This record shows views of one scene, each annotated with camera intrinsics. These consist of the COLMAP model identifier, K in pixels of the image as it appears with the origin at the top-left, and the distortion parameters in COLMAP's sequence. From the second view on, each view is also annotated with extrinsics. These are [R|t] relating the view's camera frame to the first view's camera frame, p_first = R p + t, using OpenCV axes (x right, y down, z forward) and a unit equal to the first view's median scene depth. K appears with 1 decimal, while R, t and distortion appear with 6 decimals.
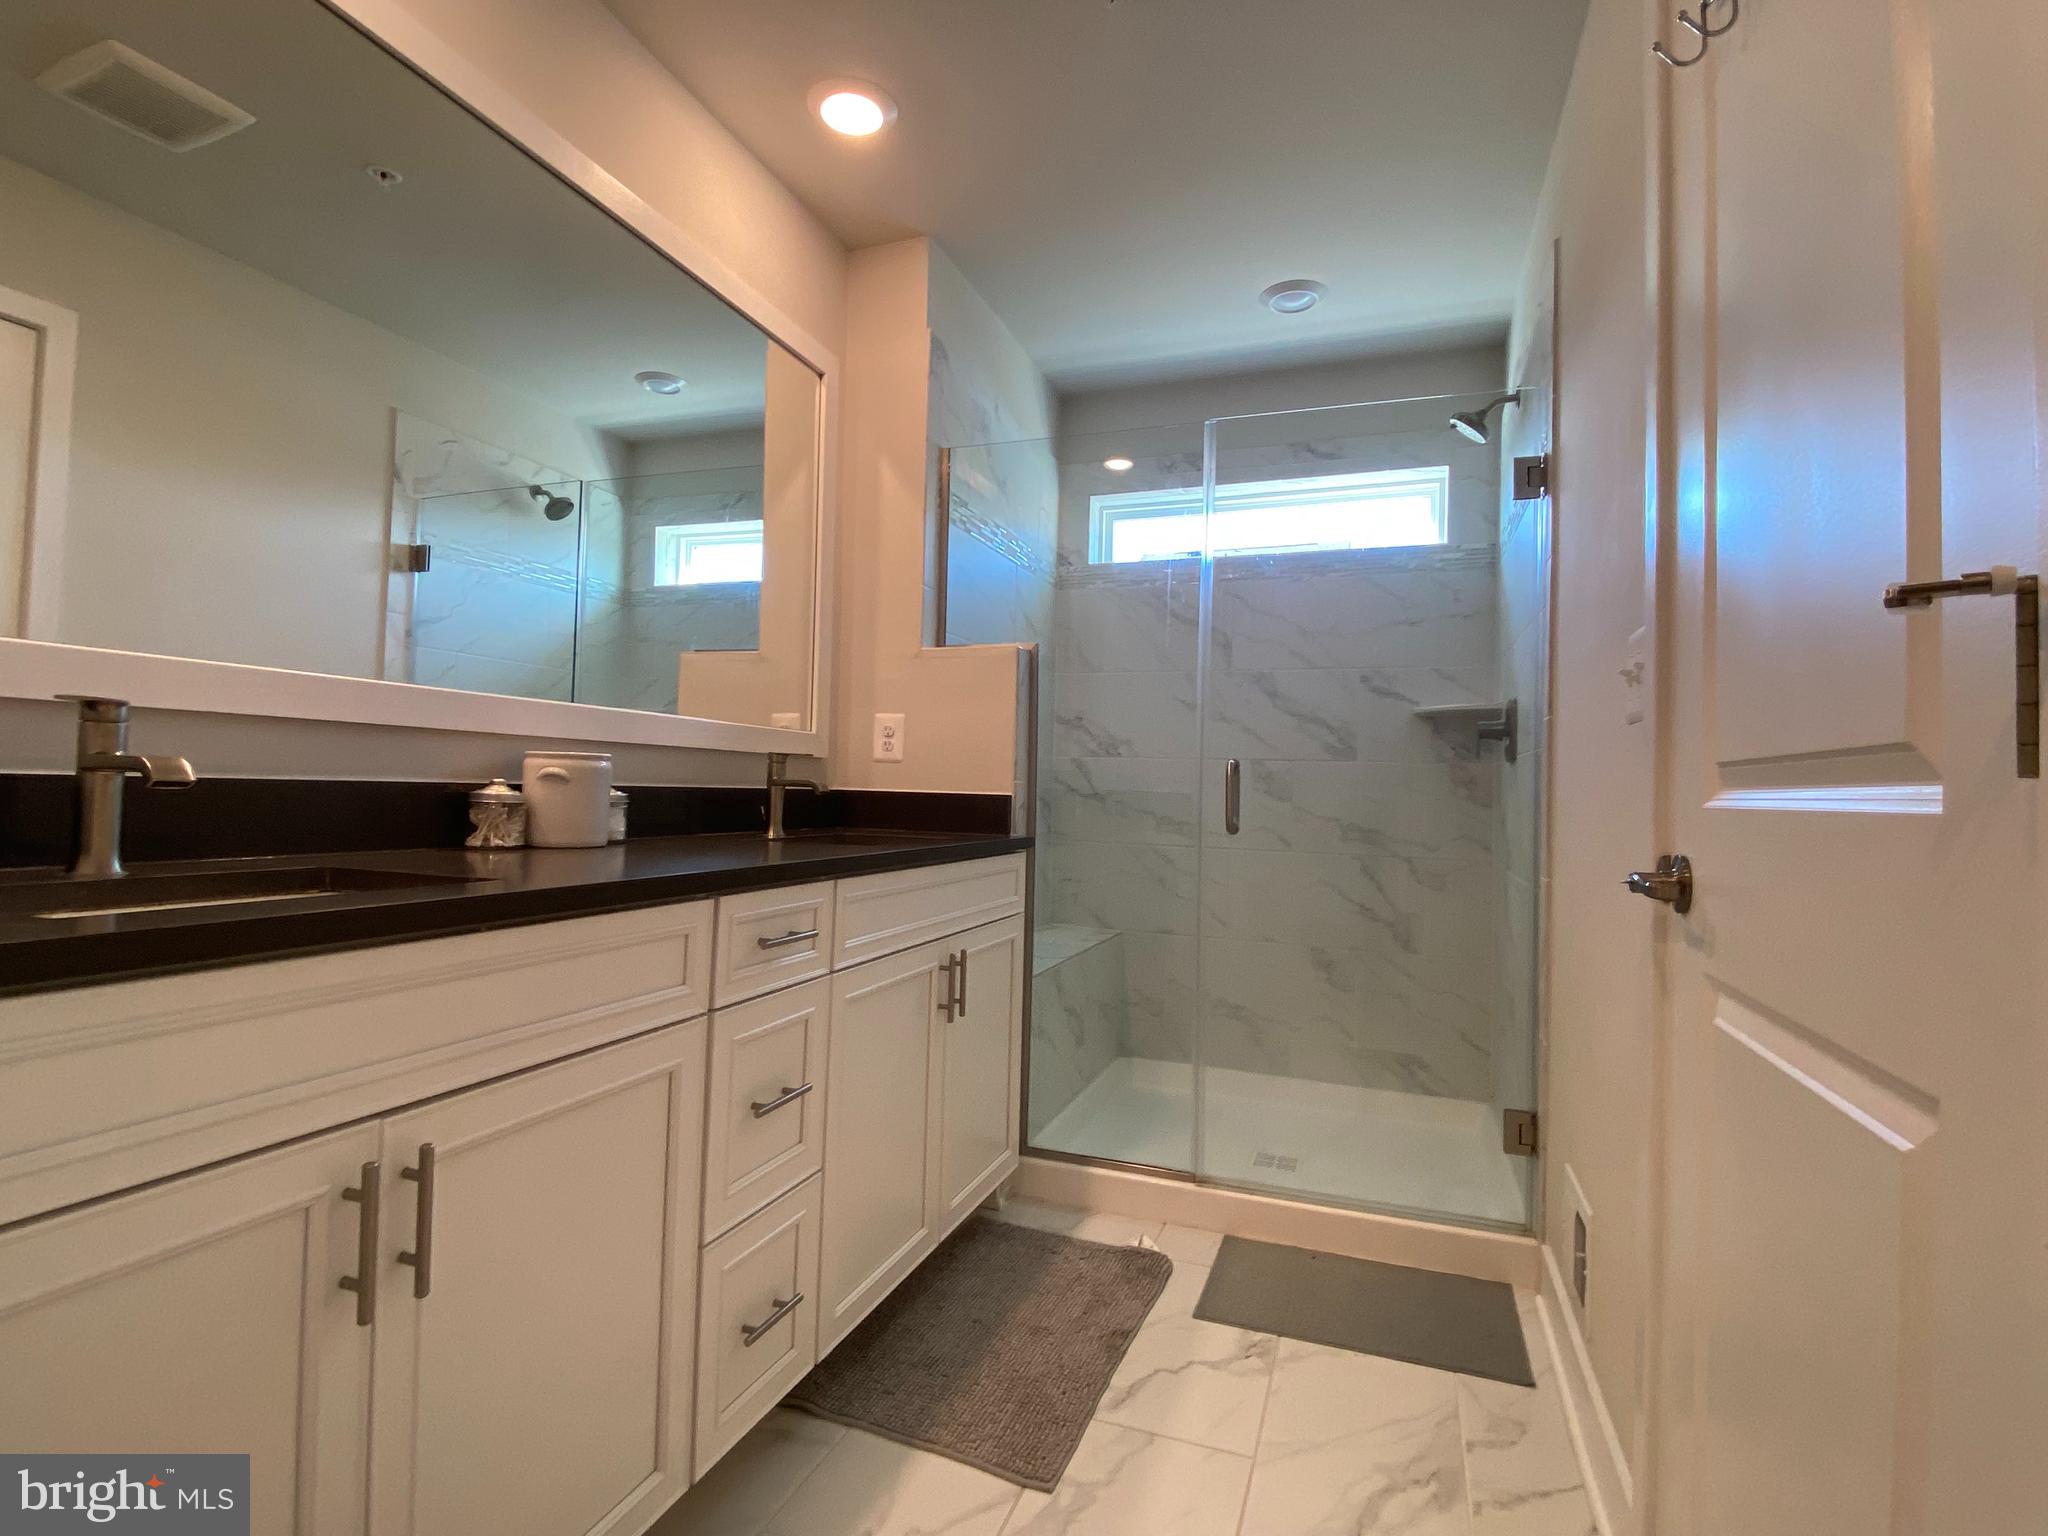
lens RADIAL K [[998.0, 0, 1024.2], [0, 998.0, 759.1], [0, 0, 1]] dist [0.030420, -0.009865]
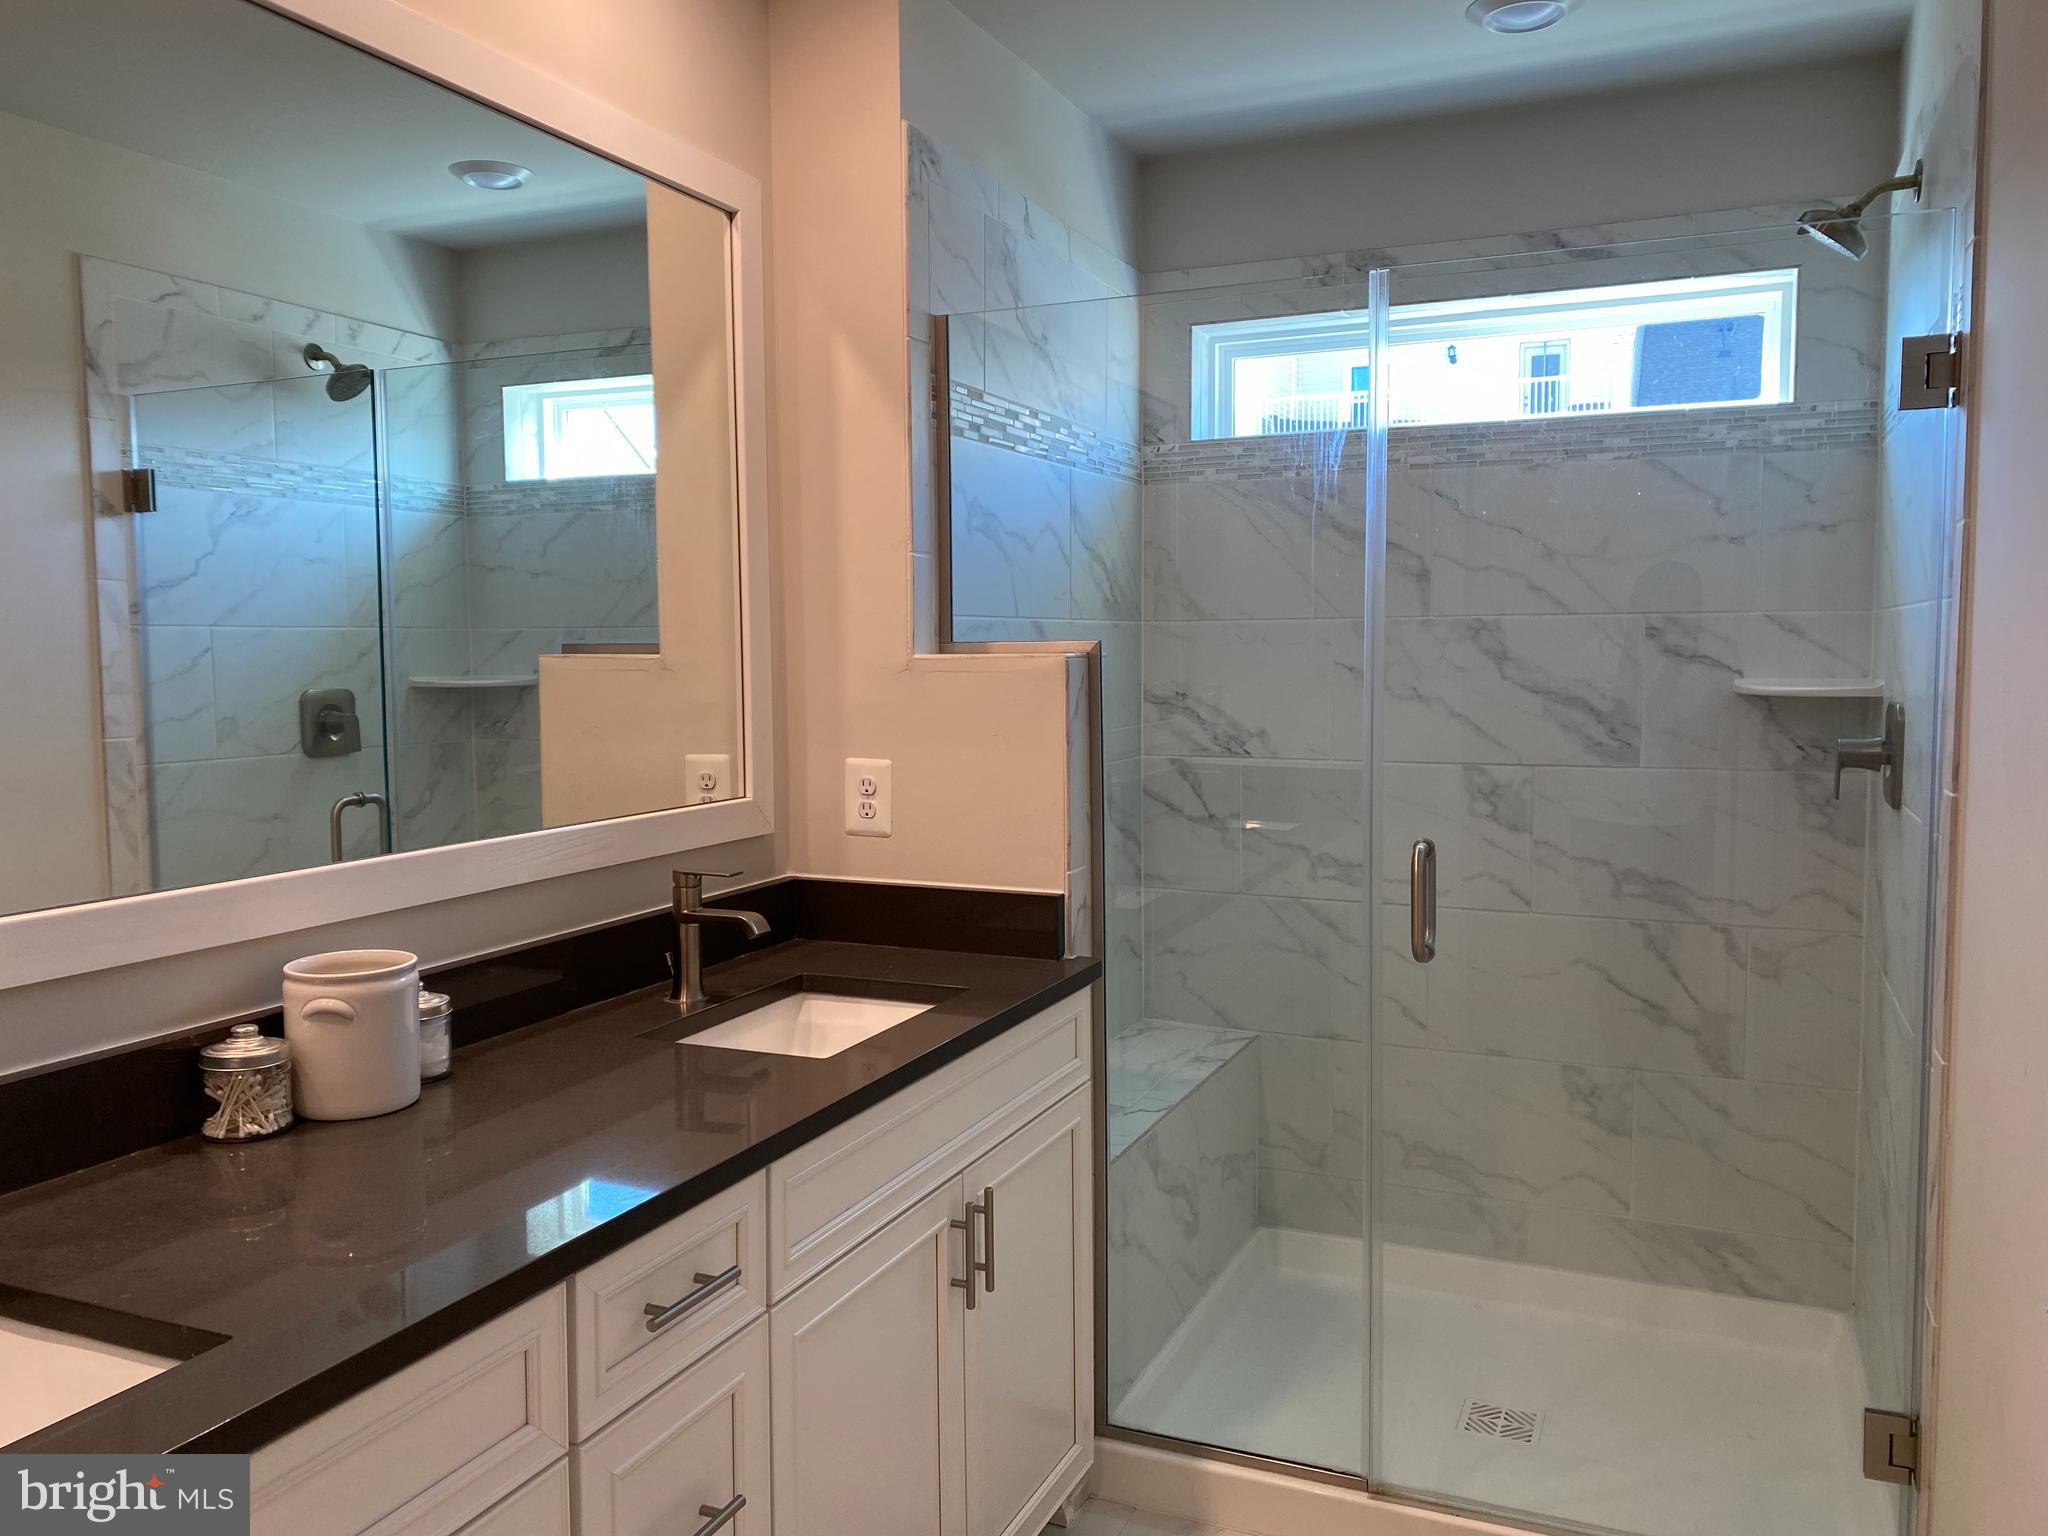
lens RADIAL K [[1564.6, 0, 1021.8], [0, 1564.6, 758.2], [0, 0, 1]] dist [0.042724, -0.033618]
pose [[0.997315, -0.028624, -0.067412, 0.029189], [0.035240, 0.994454, 0.099093, -0.146697], [0.064201, -0.101202, 0.992792, 0.029182]]
